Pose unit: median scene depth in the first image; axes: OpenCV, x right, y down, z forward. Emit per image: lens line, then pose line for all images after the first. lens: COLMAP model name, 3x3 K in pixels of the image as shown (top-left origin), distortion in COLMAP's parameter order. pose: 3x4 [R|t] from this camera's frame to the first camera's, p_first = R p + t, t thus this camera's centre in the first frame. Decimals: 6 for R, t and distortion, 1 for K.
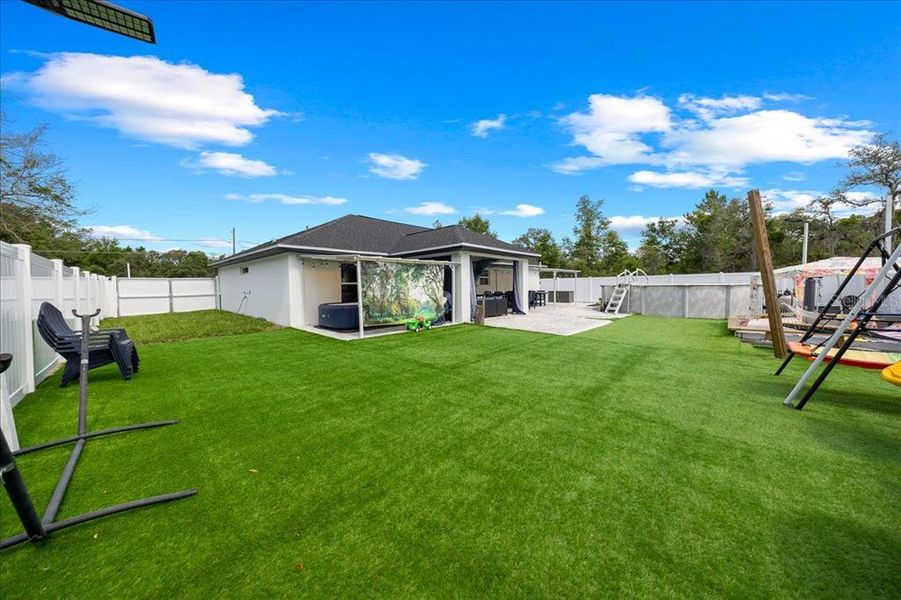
lens RADIAL K [[277.8, 0, 457.9], [0, 277.8, 295.0], [0, 0, 1]] dist [-0.021284, 0.000006]
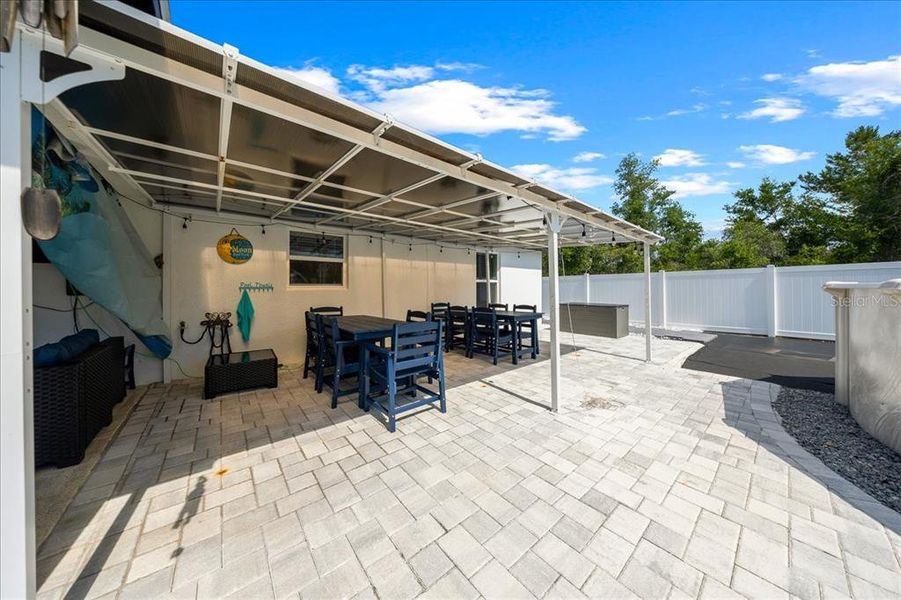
lens RADIAL K [[277.8, 0, 457.9], [0, 277.8, 295.0], [0, 0, 1]] dist [-0.021284, 0.000006]
pose [[0.995161, 0.010558, -0.097692, 0.264928], [-0.012044, 0.999820, -0.014631, -0.022923], [0.097520, 0.015737, 0.995109, 0.702812]]
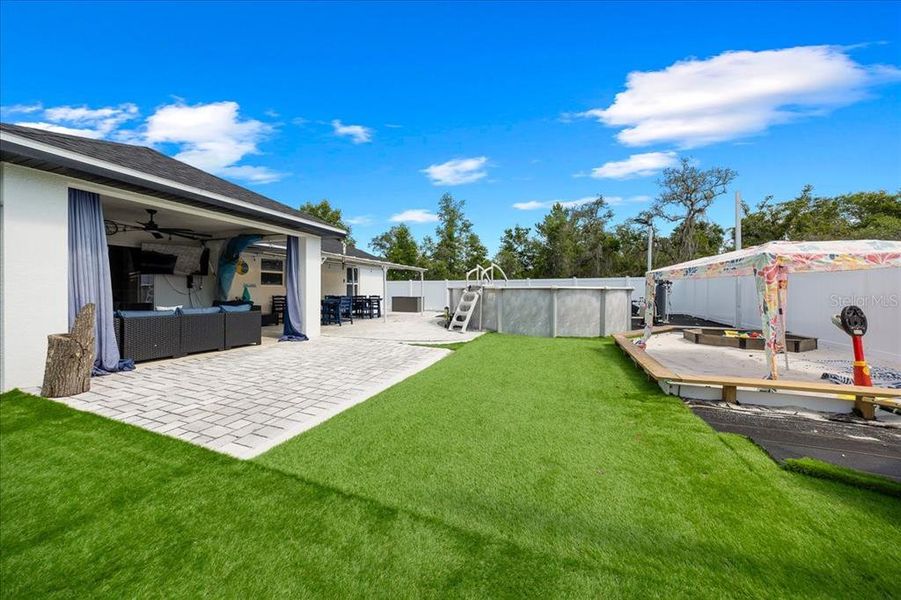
lens RADIAL K [[288.7, 0, 452.6], [0, 288.7, 297.7], [0, 0, 1]] dist [-0.000351, -0.000077]
pose [[0.911870, 0.006435, 0.410429, 0.189184], [-0.001453, 0.999921, -0.012451, -0.001910], [-0.410476, 0.010757, 0.911808, 0.274956]]
